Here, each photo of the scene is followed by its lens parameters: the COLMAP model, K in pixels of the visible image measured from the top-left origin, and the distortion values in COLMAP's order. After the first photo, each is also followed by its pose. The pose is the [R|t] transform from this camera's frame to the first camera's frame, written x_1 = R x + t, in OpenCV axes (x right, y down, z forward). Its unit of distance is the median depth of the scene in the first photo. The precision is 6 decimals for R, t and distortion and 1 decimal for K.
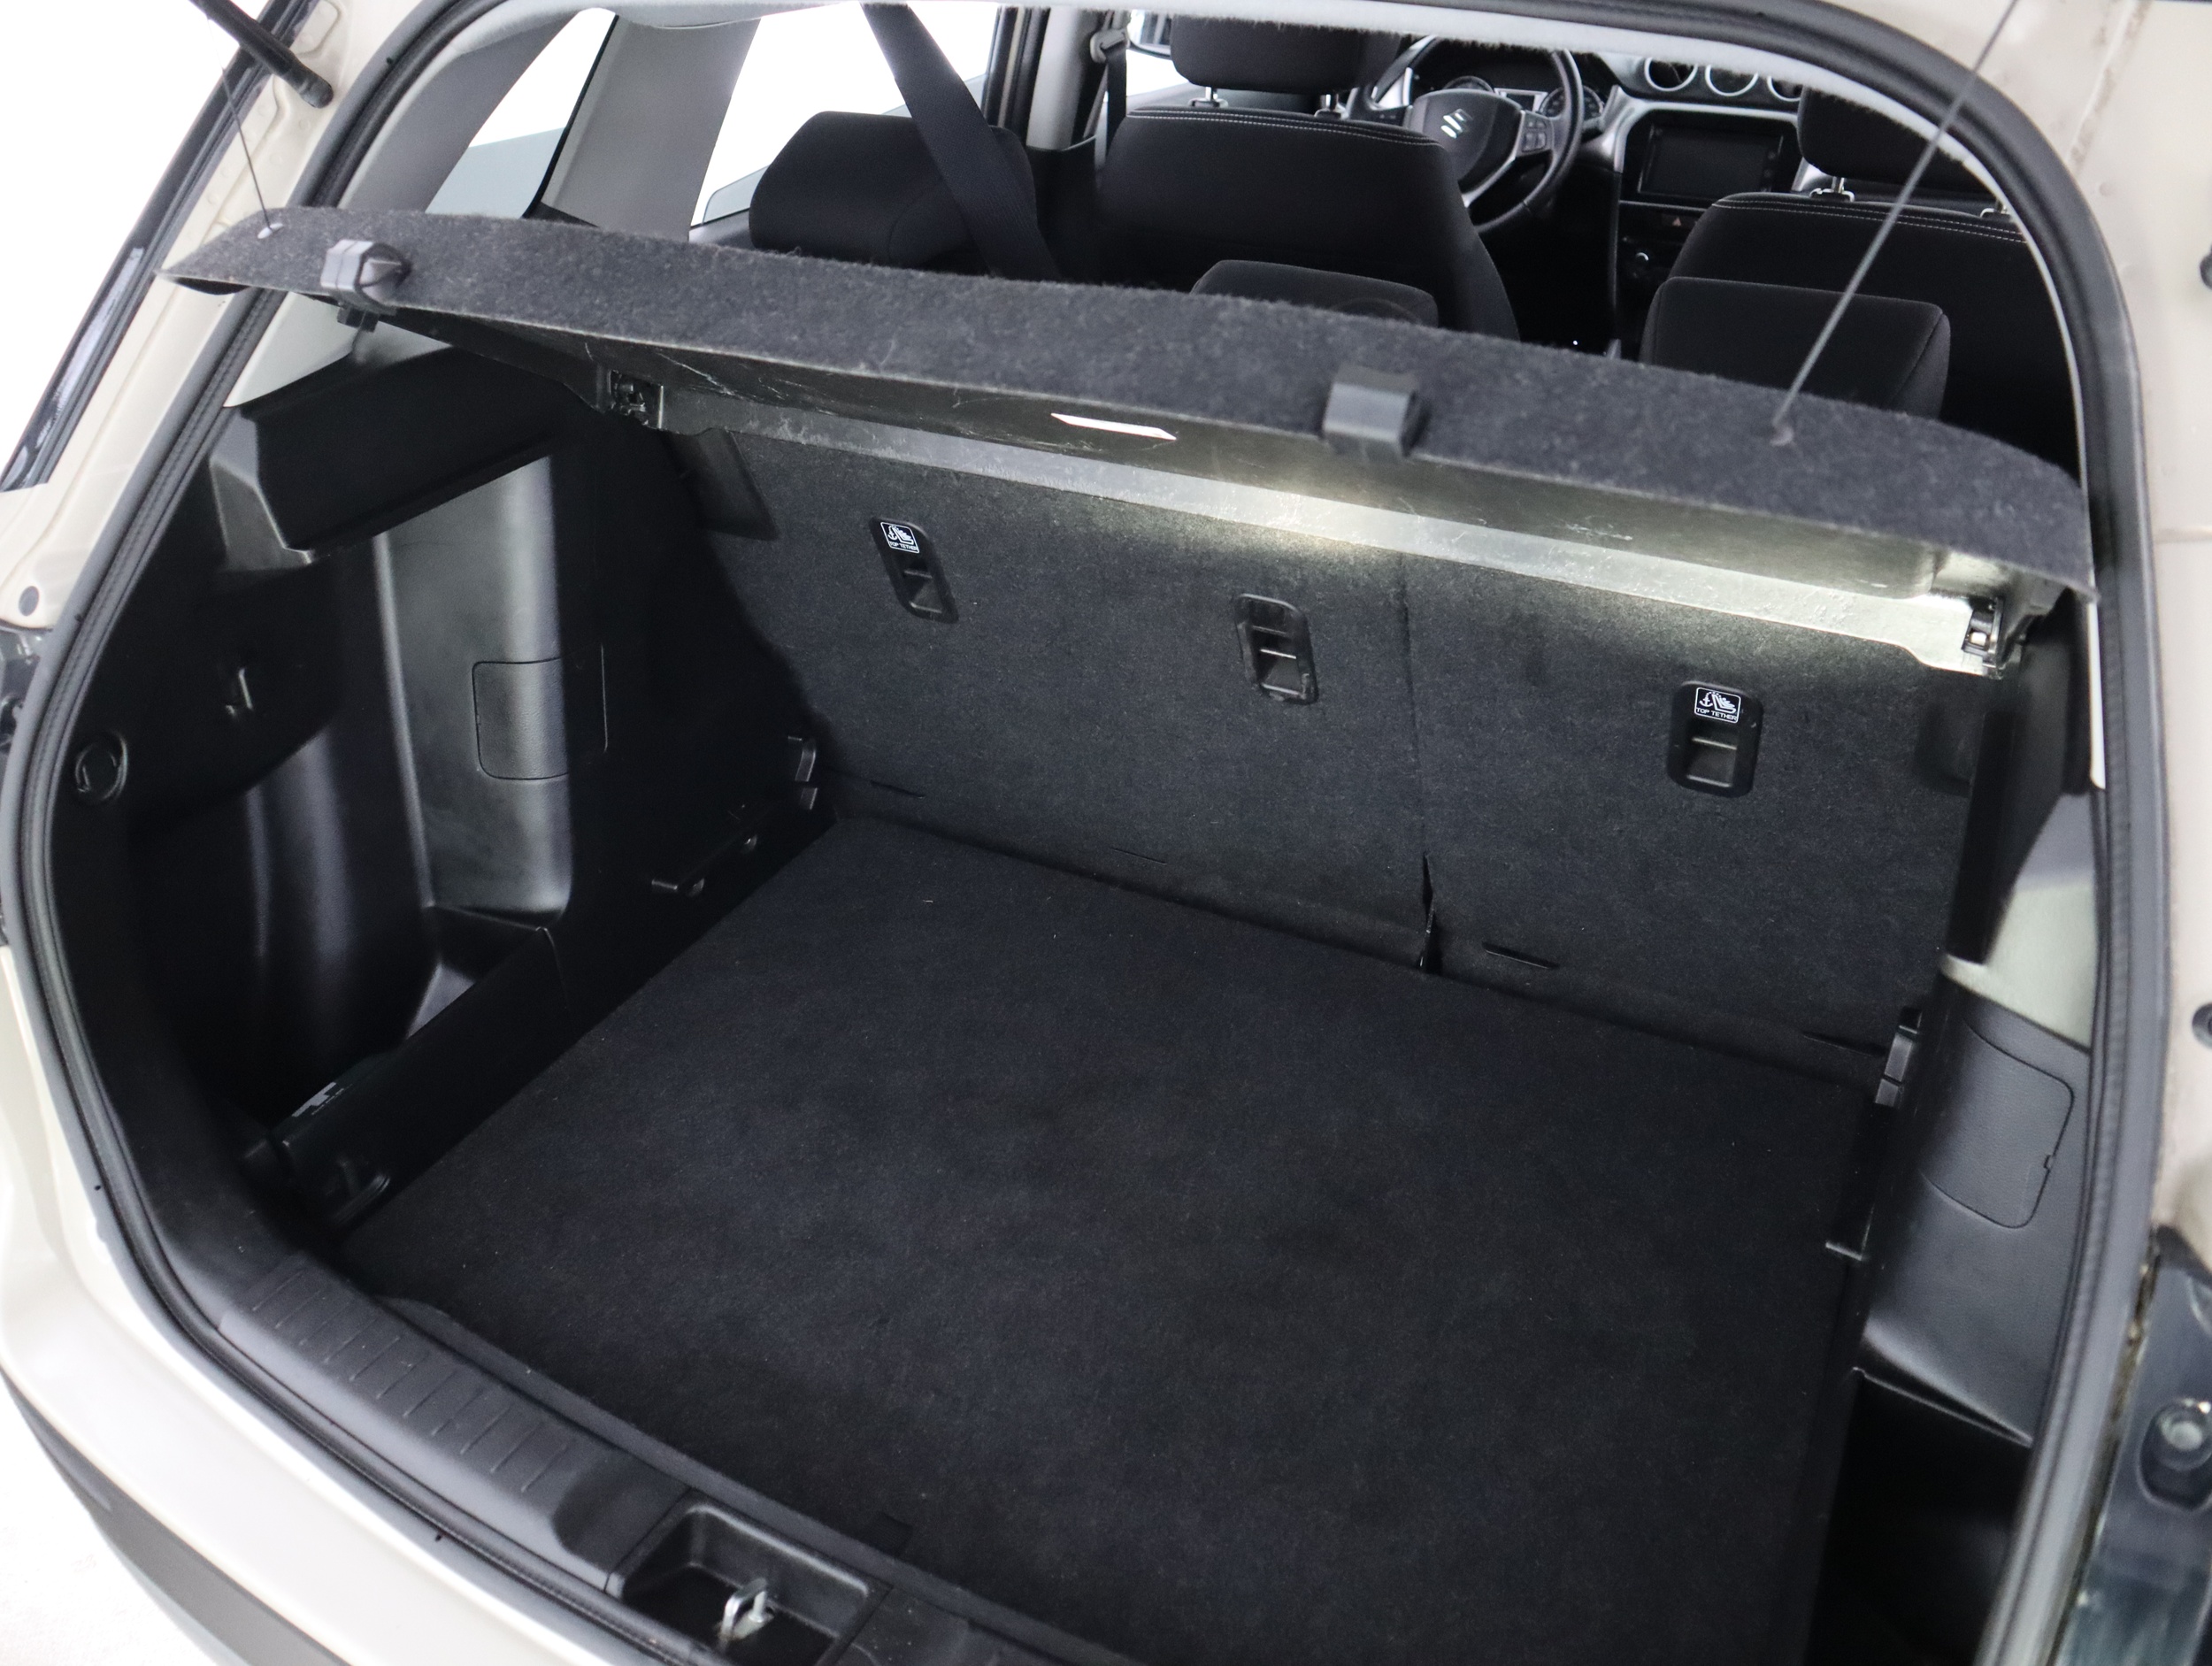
lens RADIAL K [[1507.9, 0, 1106.0], [0, 1507.9, 833.0], [0, 0, 1]] dist [-0.006893, -0.003990]
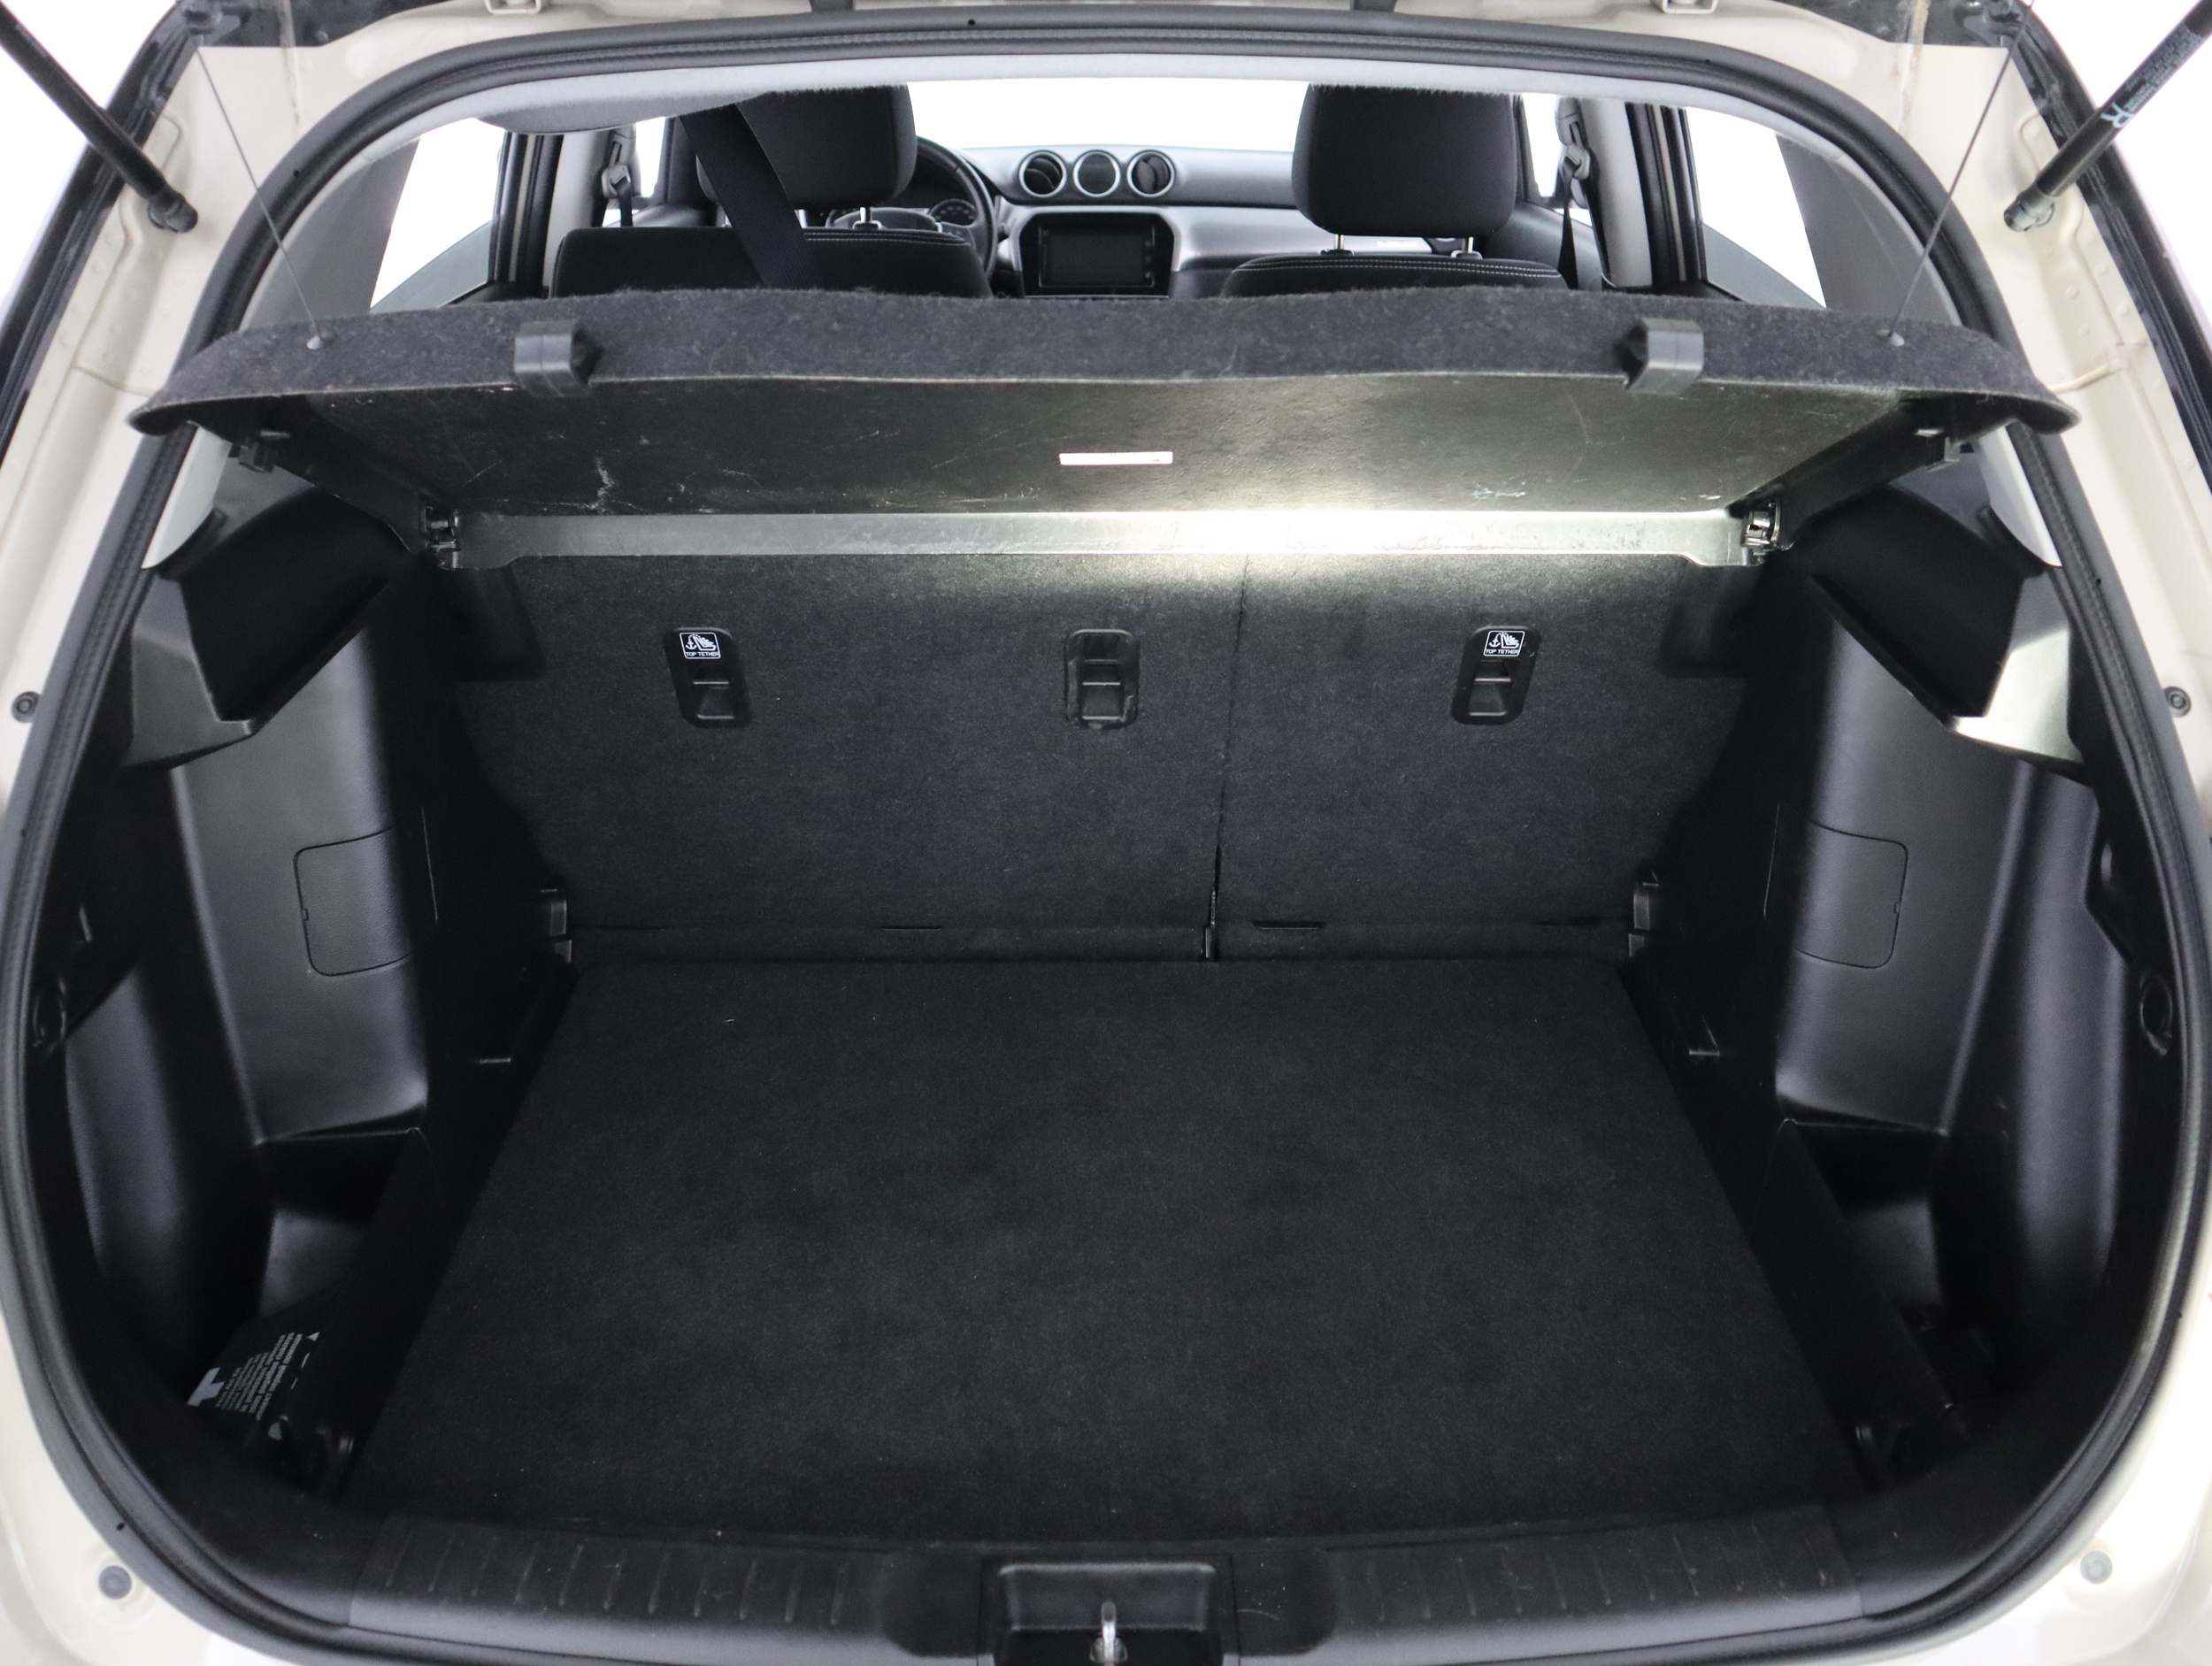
lens RADIAL K [[1462.2, 0, 1106.0], [0, 1462.2, 833.0], [0, 0, 1]] dist [-0.004107, 0.003520]
pose [[0.910785, -0.214931, 0.352527, -0.285560], [0.239227, 0.970607, -0.026299, 0.014656], [-0.336513, 0.108287, 0.935432, 0.024892]]
